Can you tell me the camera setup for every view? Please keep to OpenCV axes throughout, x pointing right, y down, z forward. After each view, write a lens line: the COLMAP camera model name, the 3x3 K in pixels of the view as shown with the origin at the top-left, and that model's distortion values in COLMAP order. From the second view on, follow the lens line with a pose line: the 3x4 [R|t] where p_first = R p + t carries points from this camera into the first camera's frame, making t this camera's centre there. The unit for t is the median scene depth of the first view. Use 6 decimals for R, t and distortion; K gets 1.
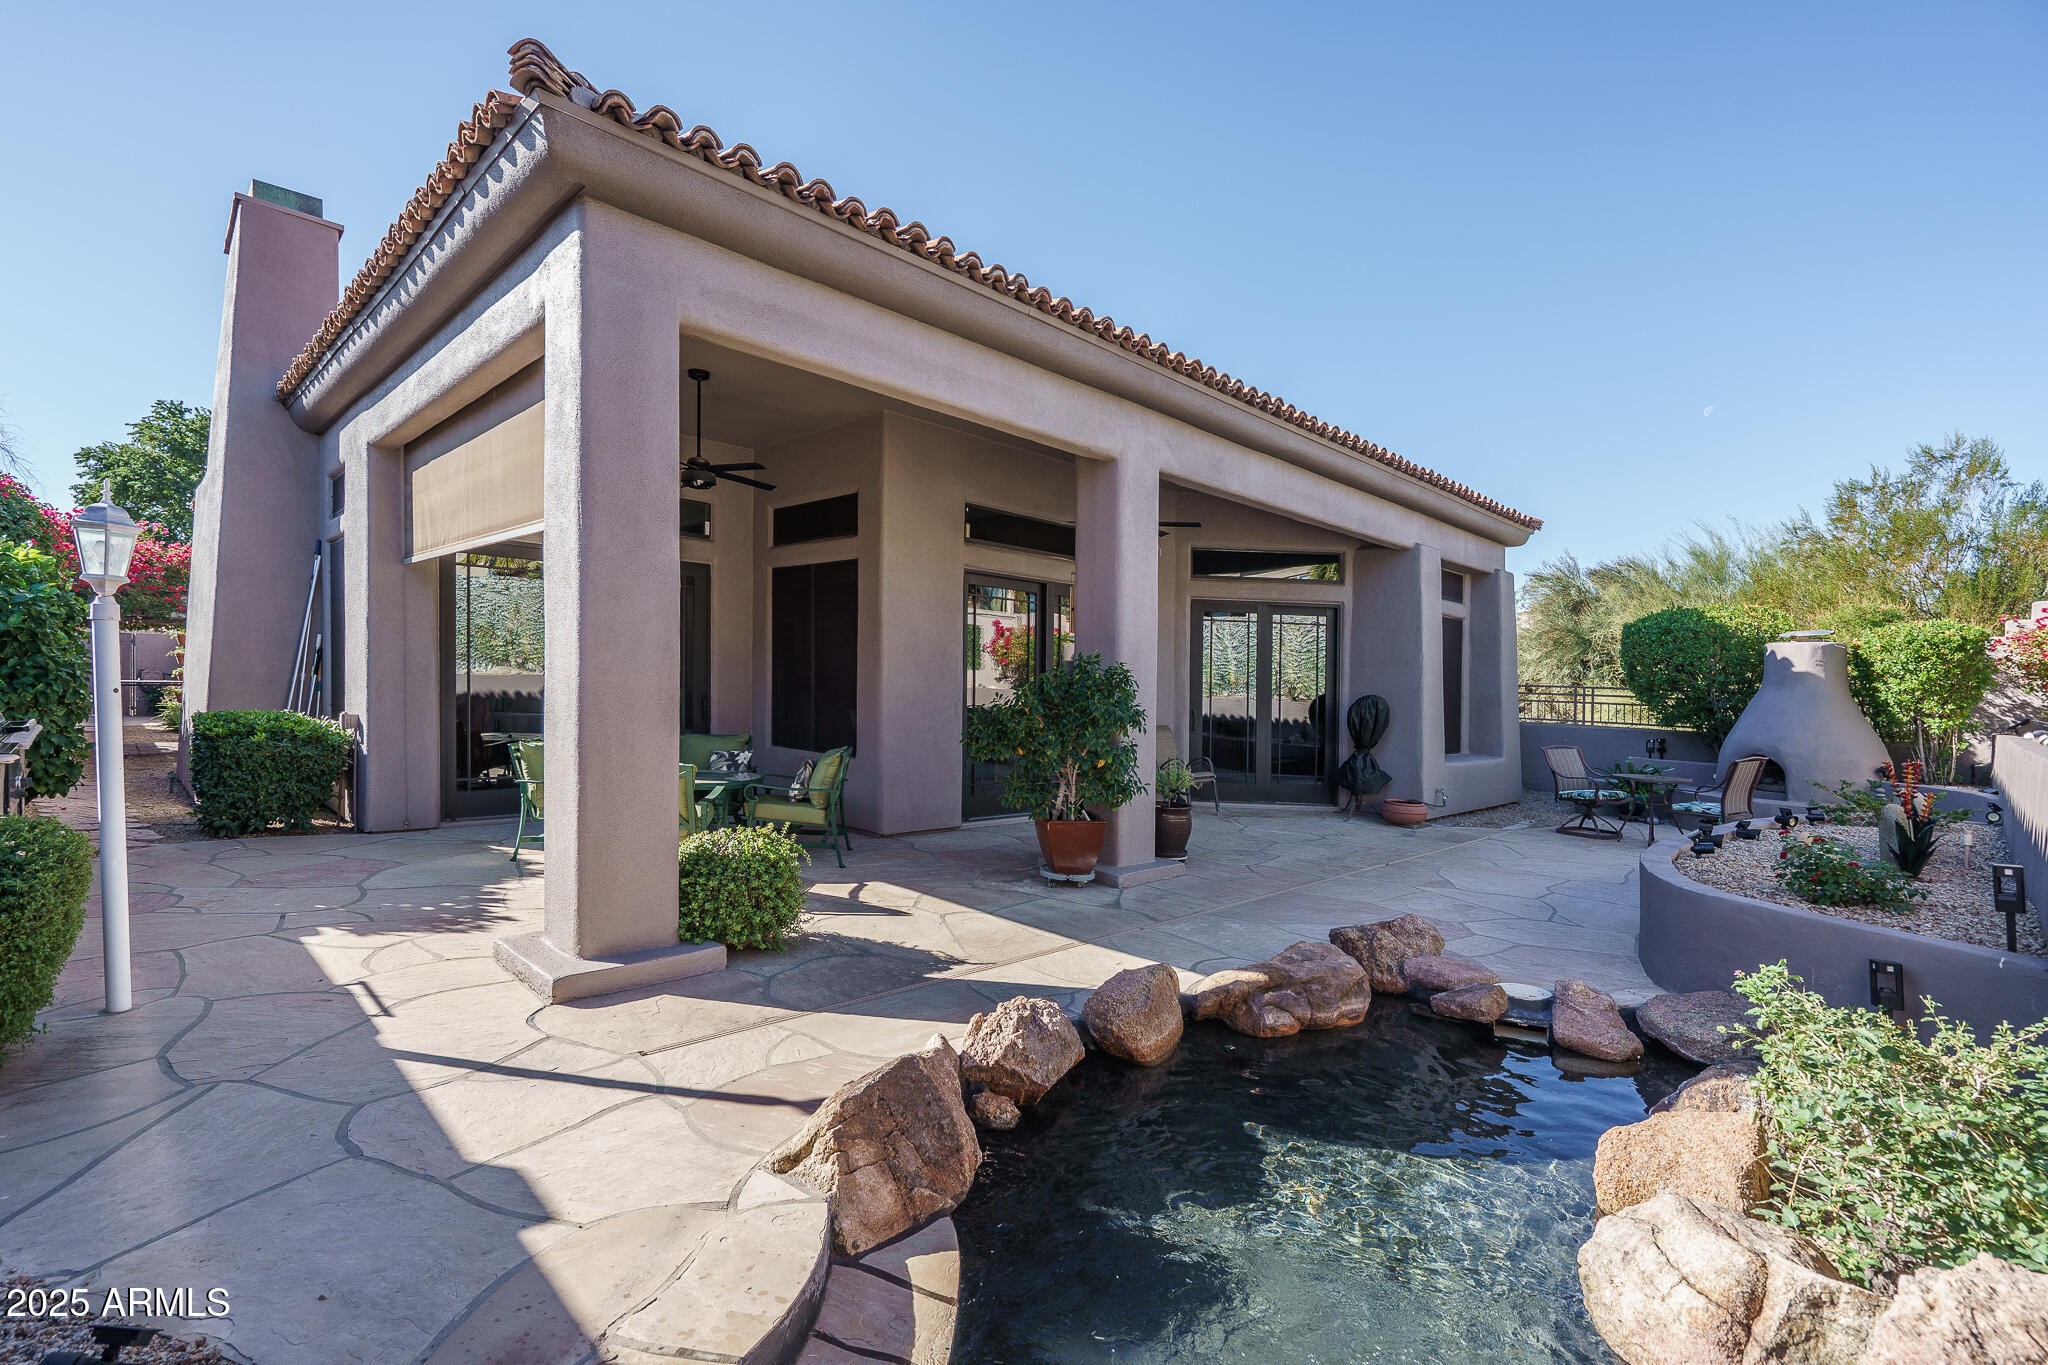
lens RADIAL K [[954.6, 0, 1032.0], [0, 954.6, 714.3], [0, 0, 1]] dist [-0.002395, 0.000134]
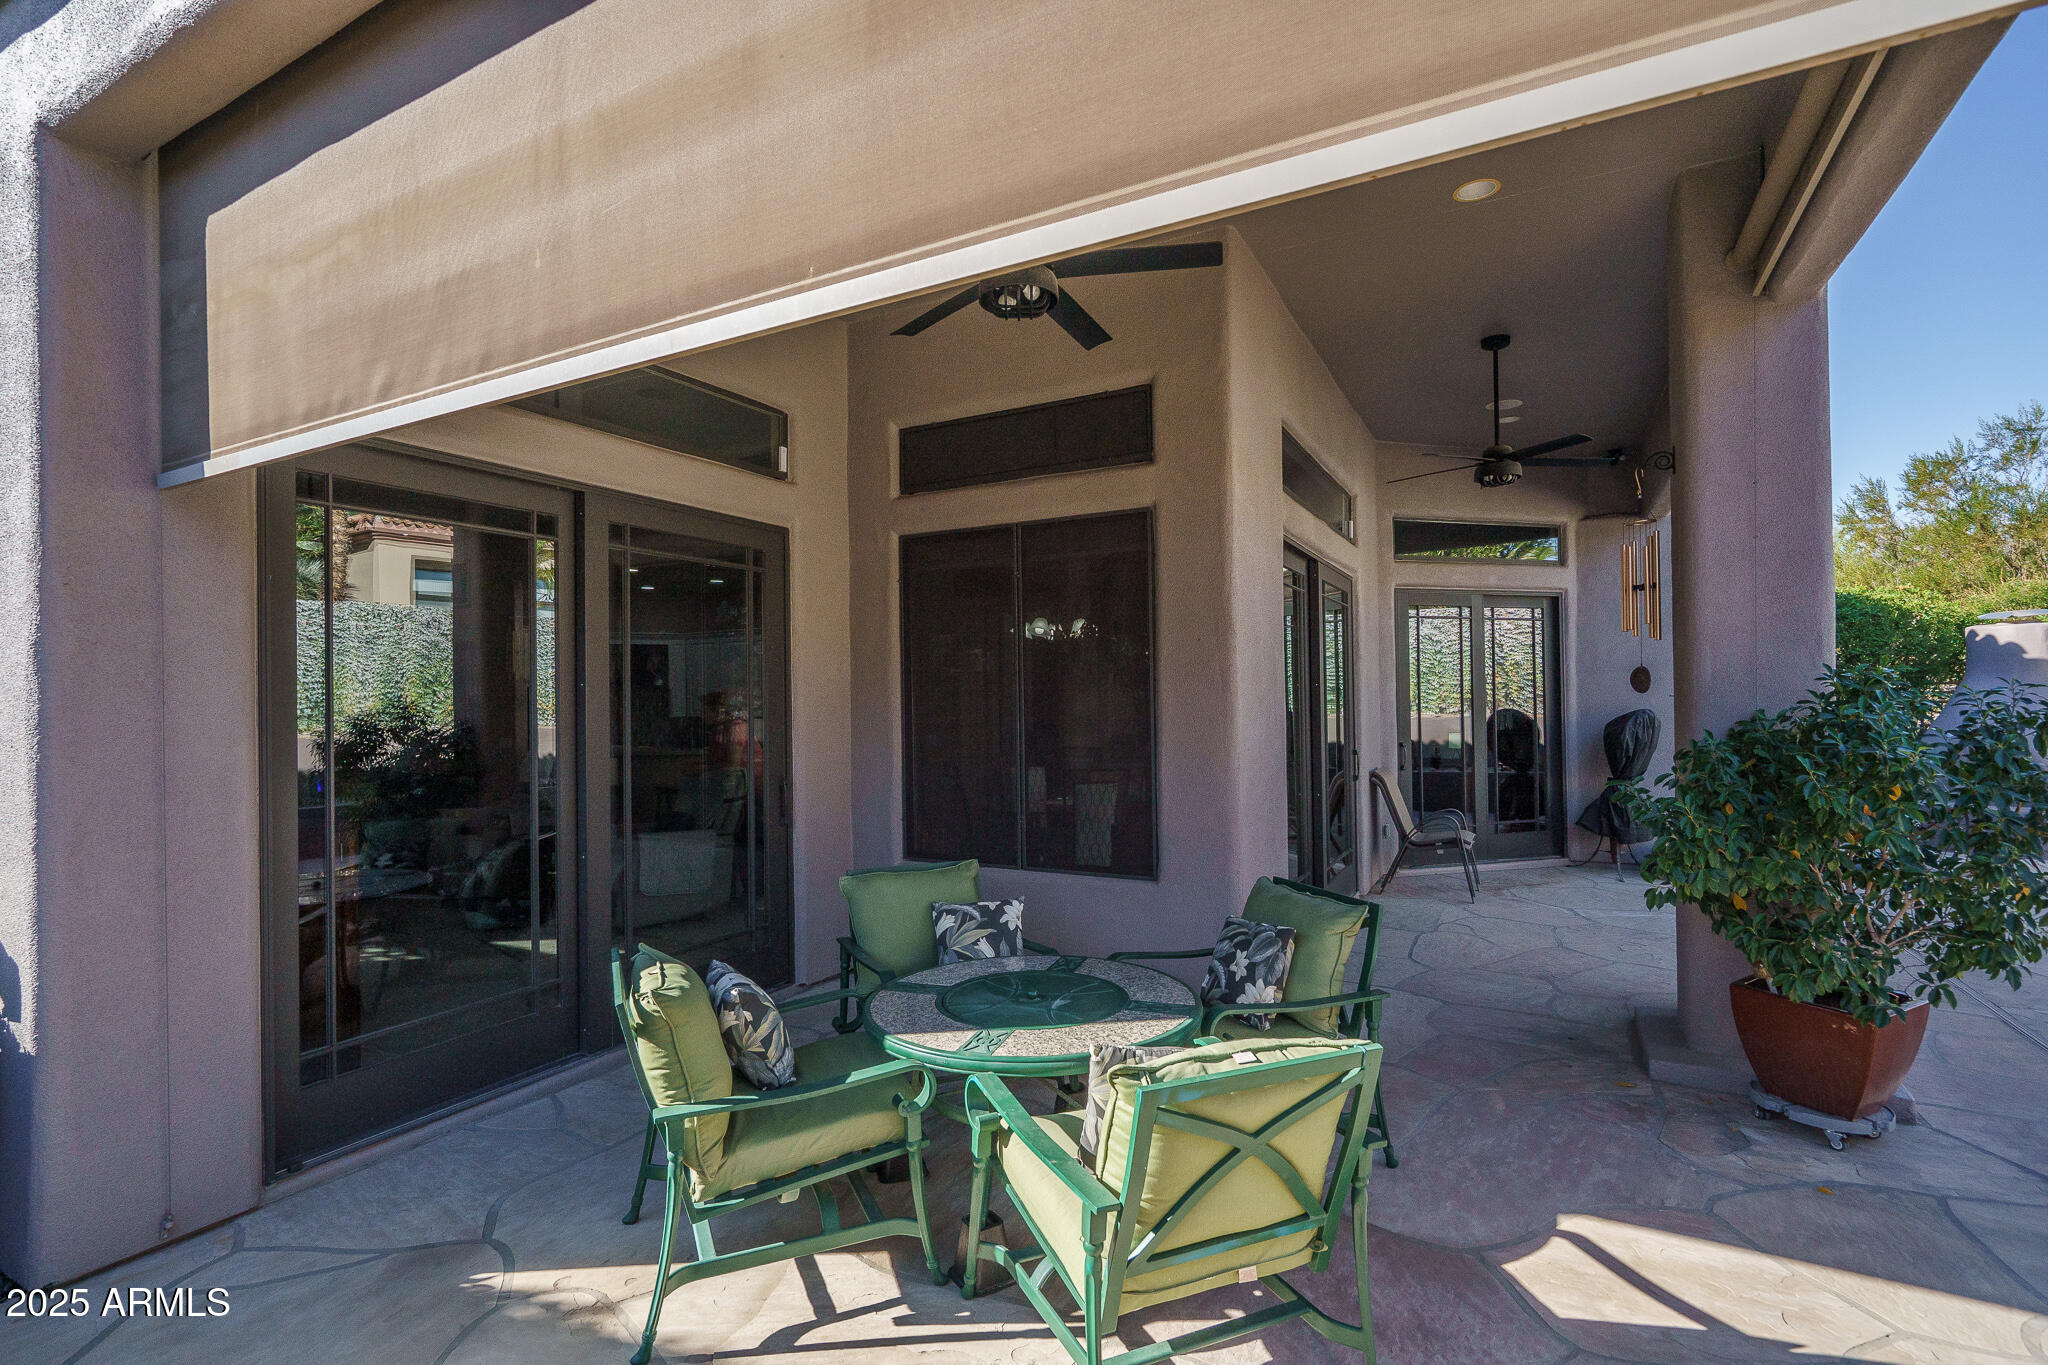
lens RADIAL K [[954.6, 0, 1032.0], [0, 954.6, 714.3], [0, 0, 1]] dist [-0.002395, 0.000134]
pose [[0.956973, -0.052251, 0.285433, -0.360661], [0.054922, 0.998490, -0.001353, -0.046453], [-0.284931, 0.016972, 0.958398, 0.455138]]
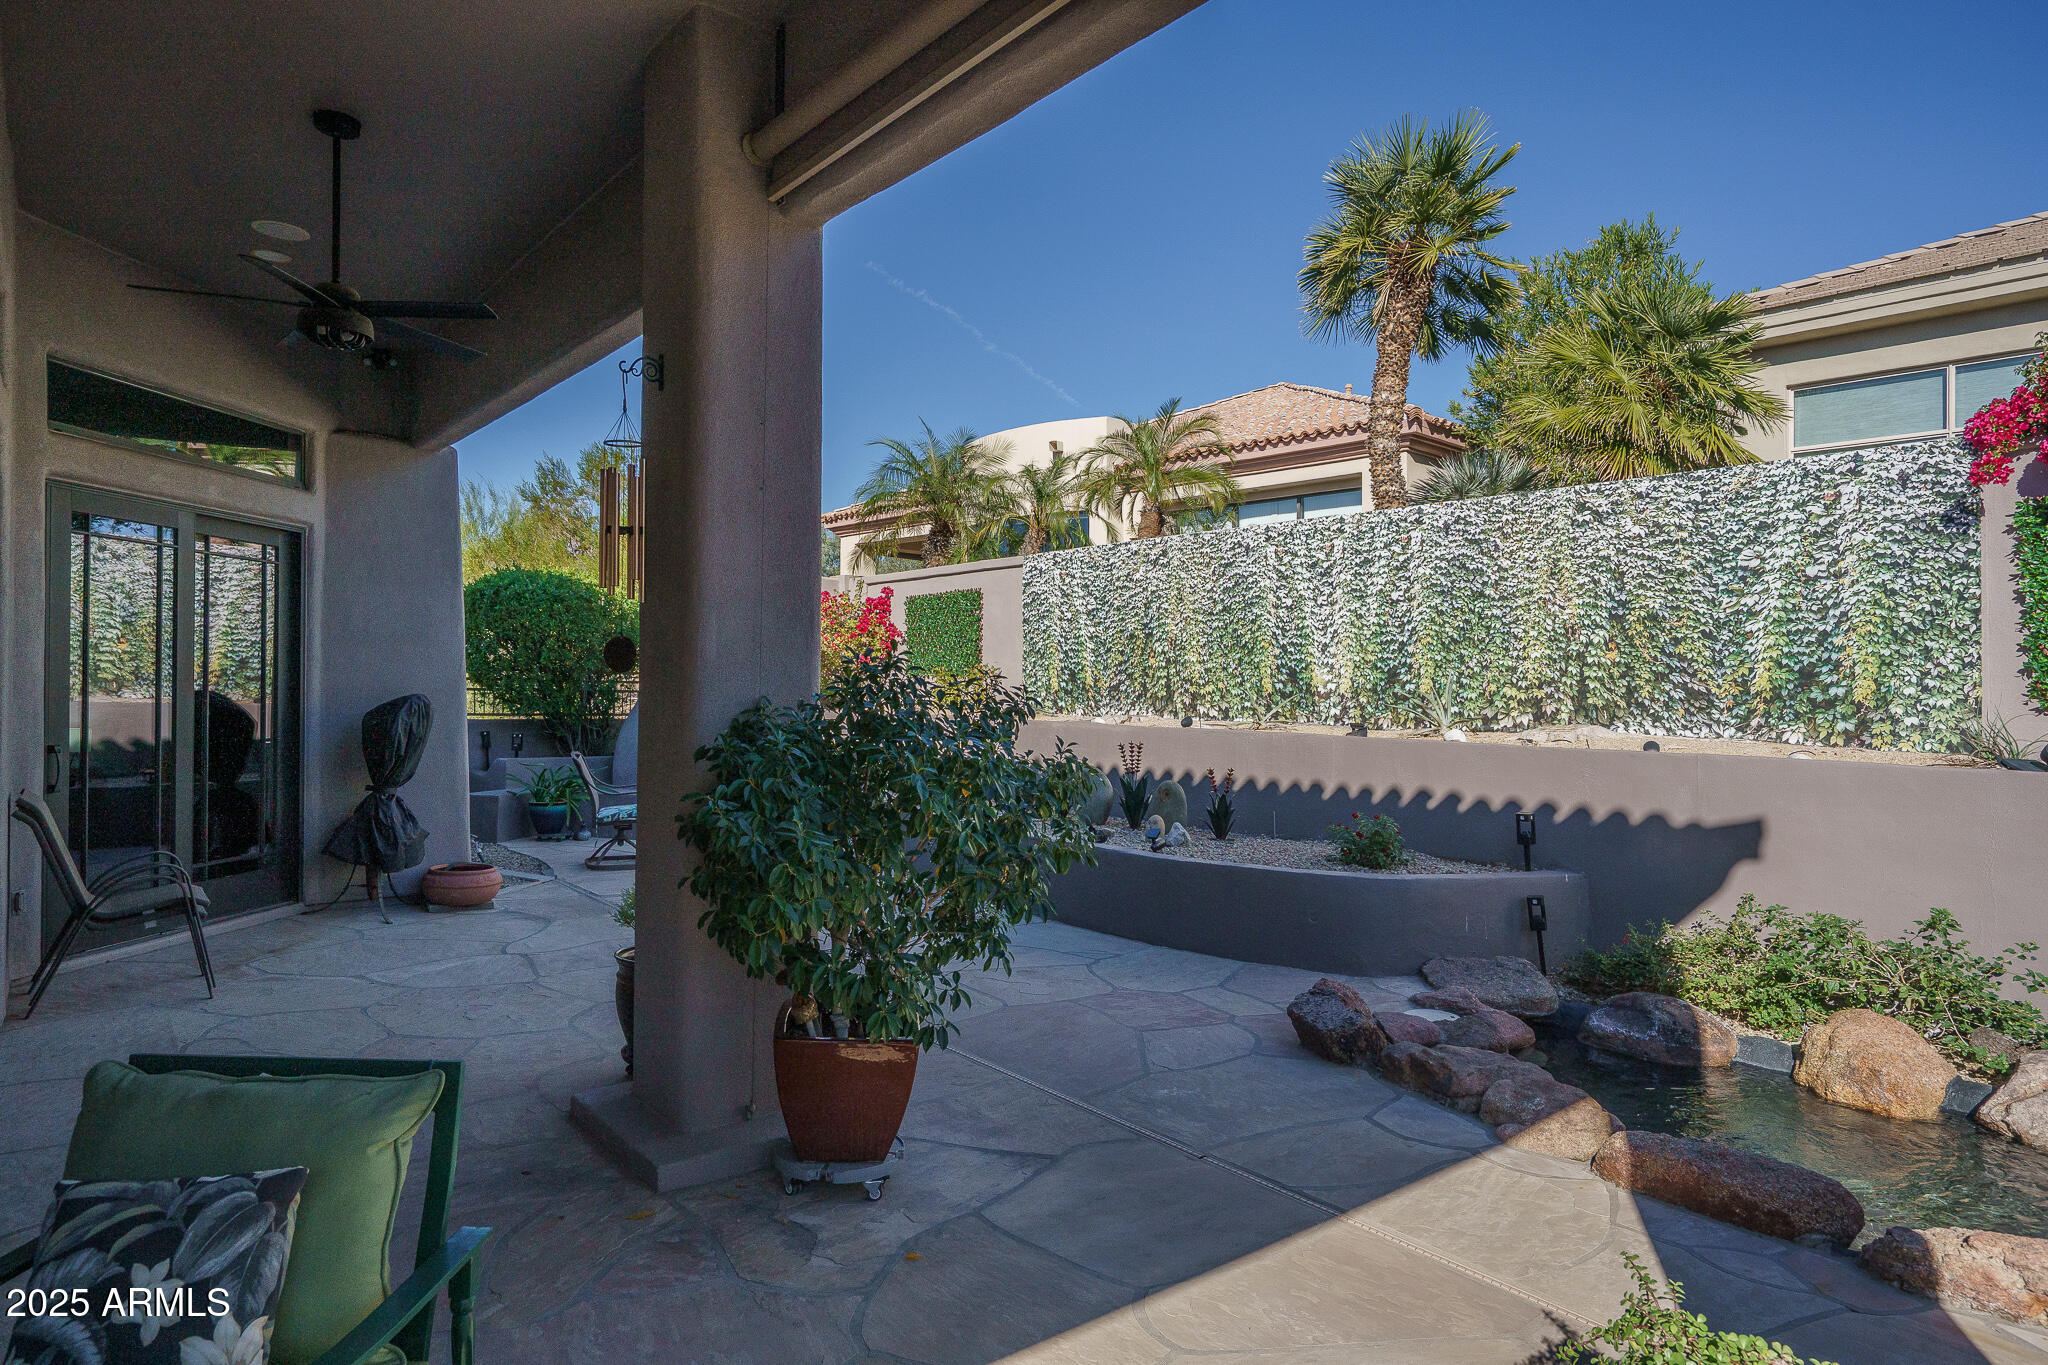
lens RADIAL K [[1175.6, 0, 996.0], [0, 1175.6, 683.8], [0, 0, 1]] dist [0.011669, 0.001753]
pose [[0.117366, -0.031639, 0.992585, -0.353489], [0.013500, 0.999451, 0.030261, -0.048305], [-0.992997, 0.009848, 0.117729, 0.620912]]
